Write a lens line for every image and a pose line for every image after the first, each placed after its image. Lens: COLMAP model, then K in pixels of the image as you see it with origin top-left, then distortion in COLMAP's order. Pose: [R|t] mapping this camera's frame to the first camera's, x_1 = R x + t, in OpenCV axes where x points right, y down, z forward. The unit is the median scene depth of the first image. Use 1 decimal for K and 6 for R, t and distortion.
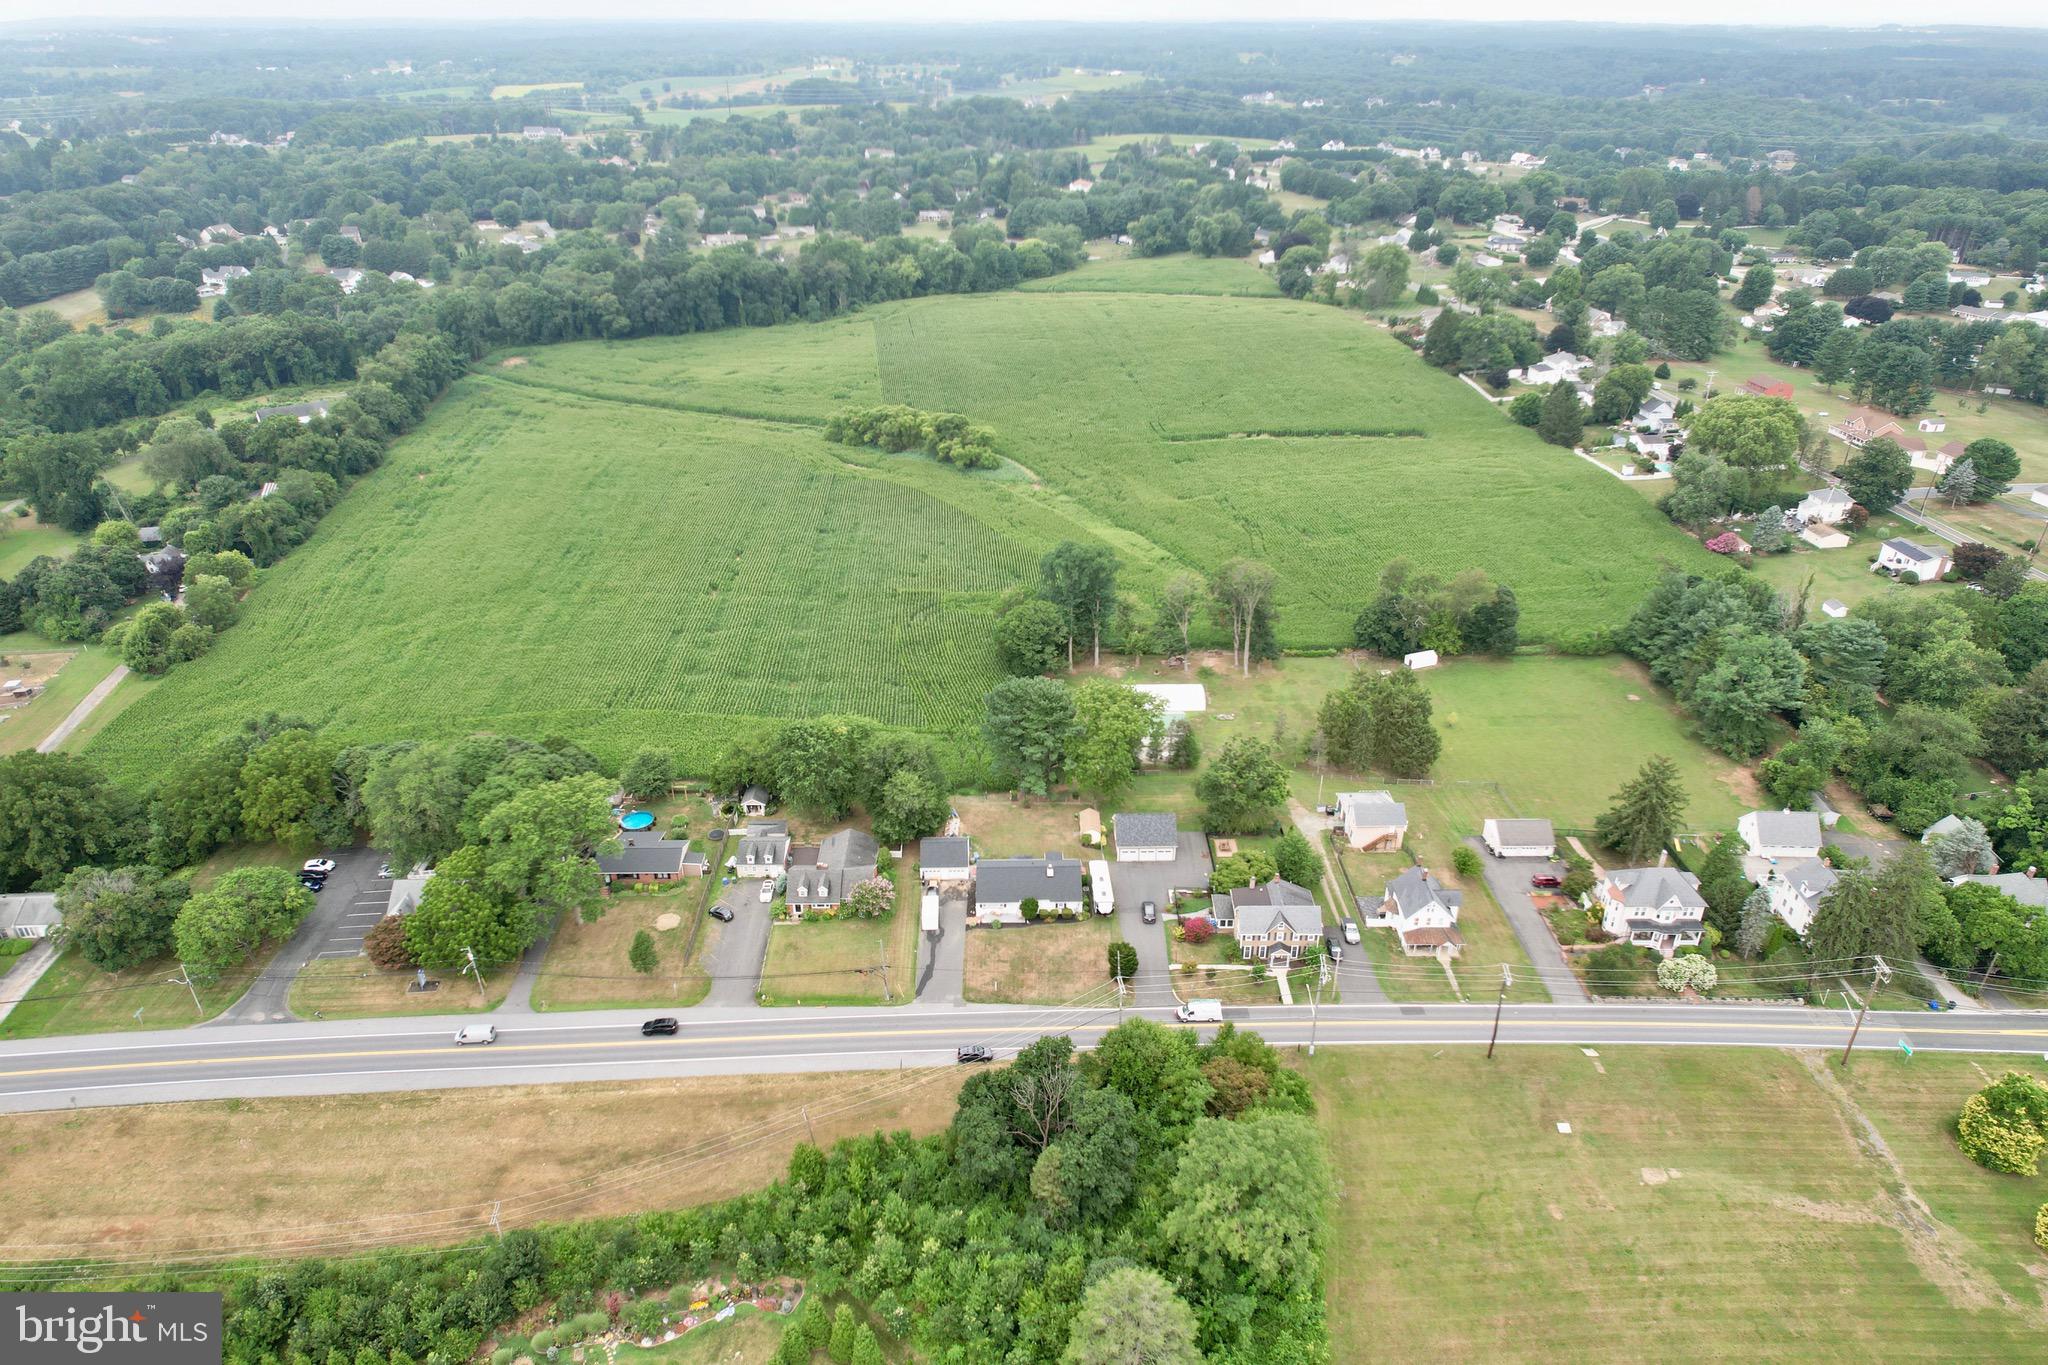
lens RADIAL K [[1339.6, 0, 1035.9], [0, 1339.6, 690.8], [0, 0, 1]] dist [-0.080188, 0.078633]
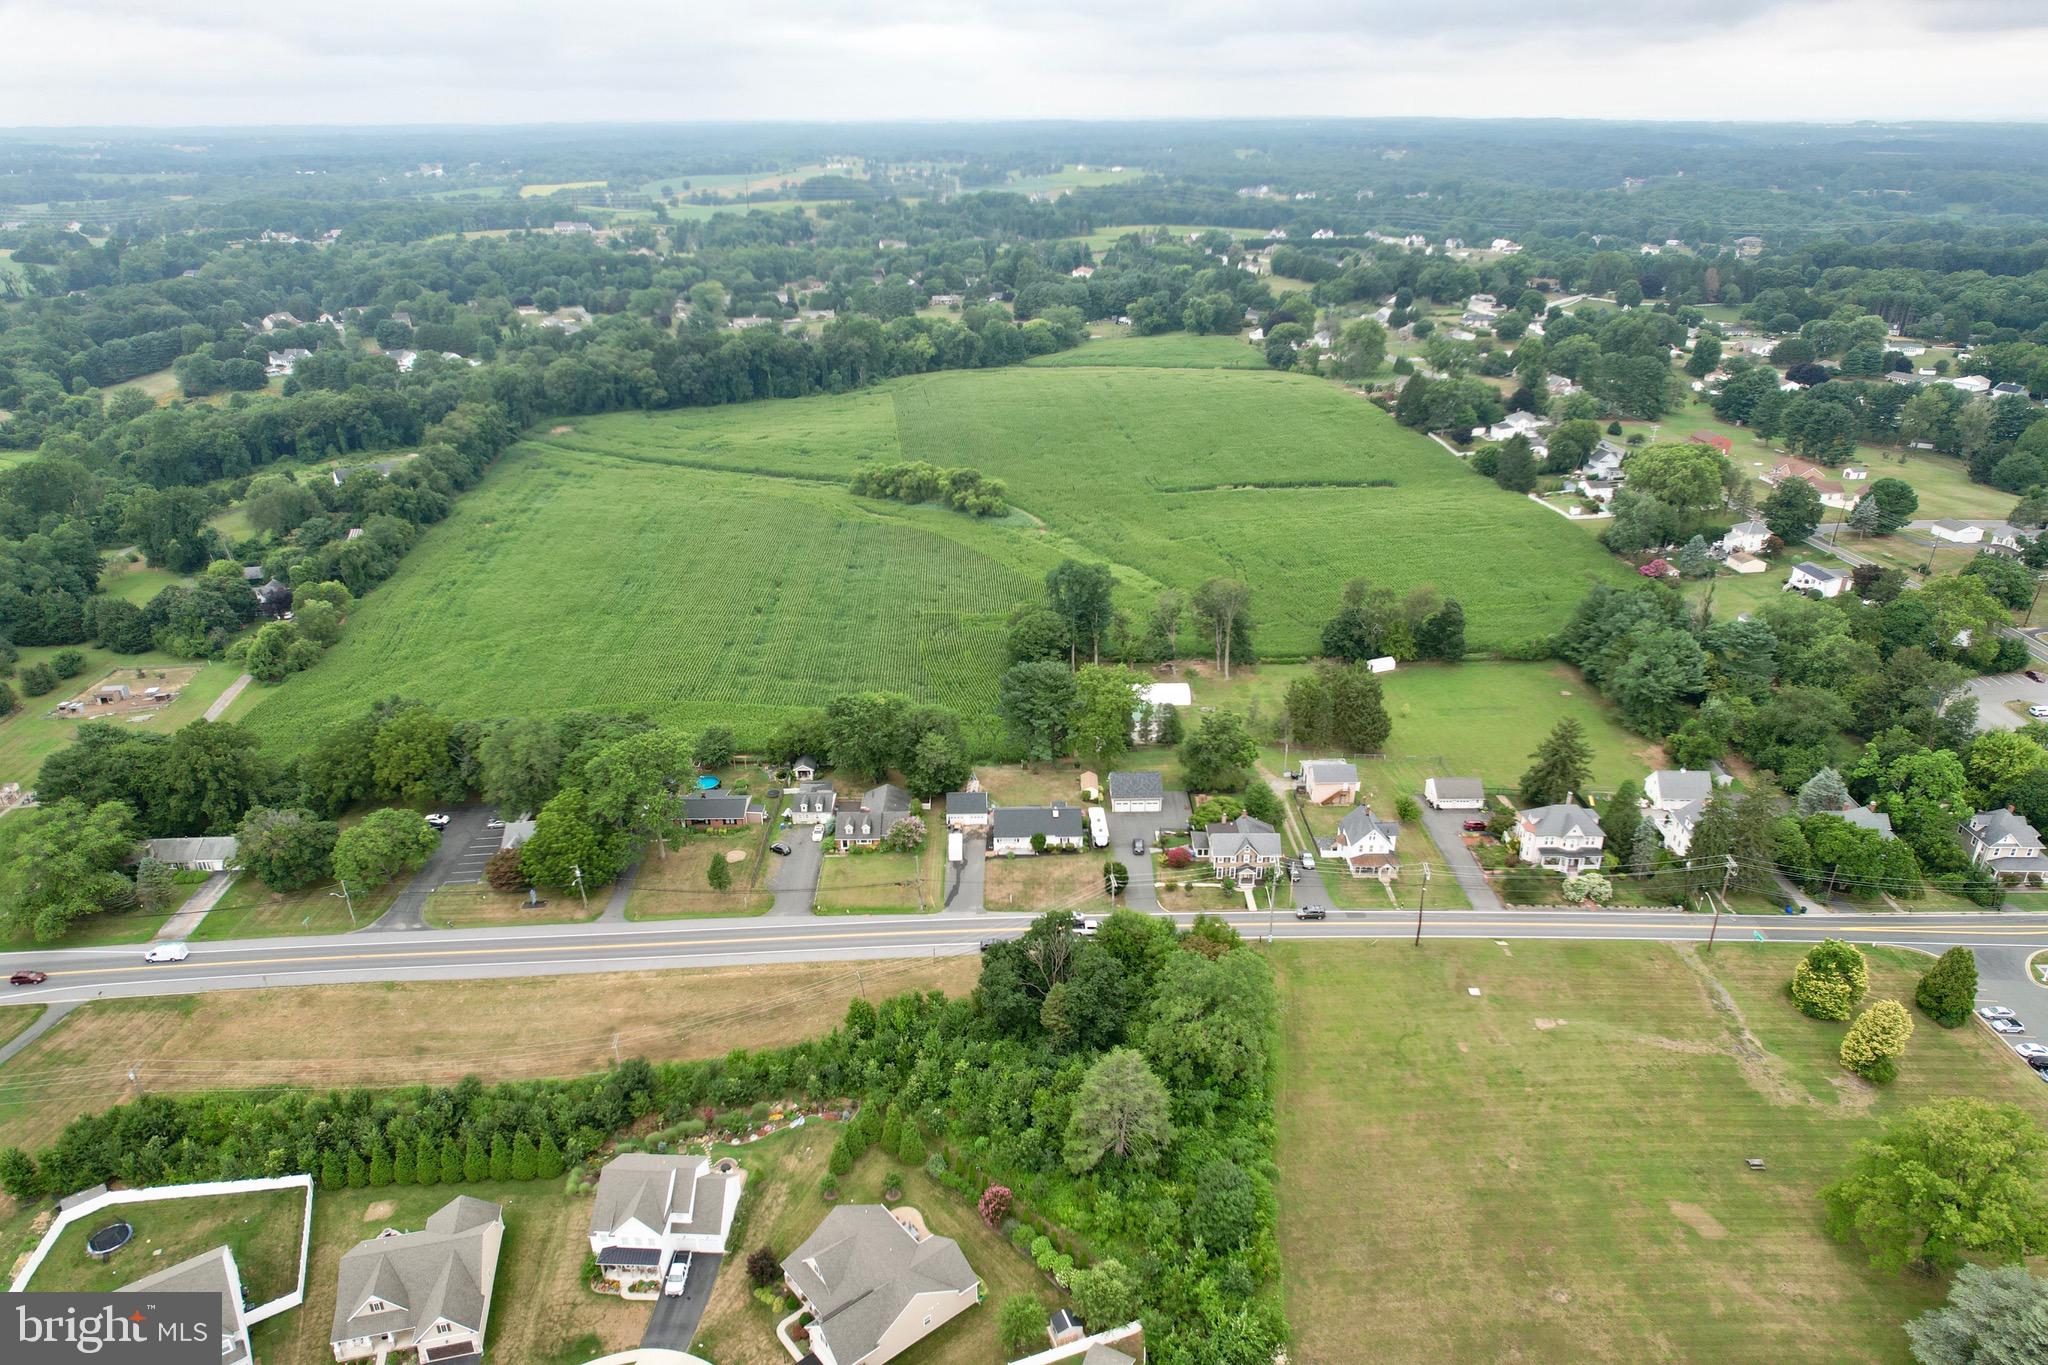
lens RADIAL K [[1339.6, 0, 1032.0], [0, 1339.6, 699.3], [0, 0, 1]] dist [-0.080188, 0.078633]
pose [[0.999962, -0.004030, -0.007749, -0.000562], [0.003574, 0.998311, -0.057986, 0.070857], [0.007969, 0.057956, 0.998287, -0.138432]]
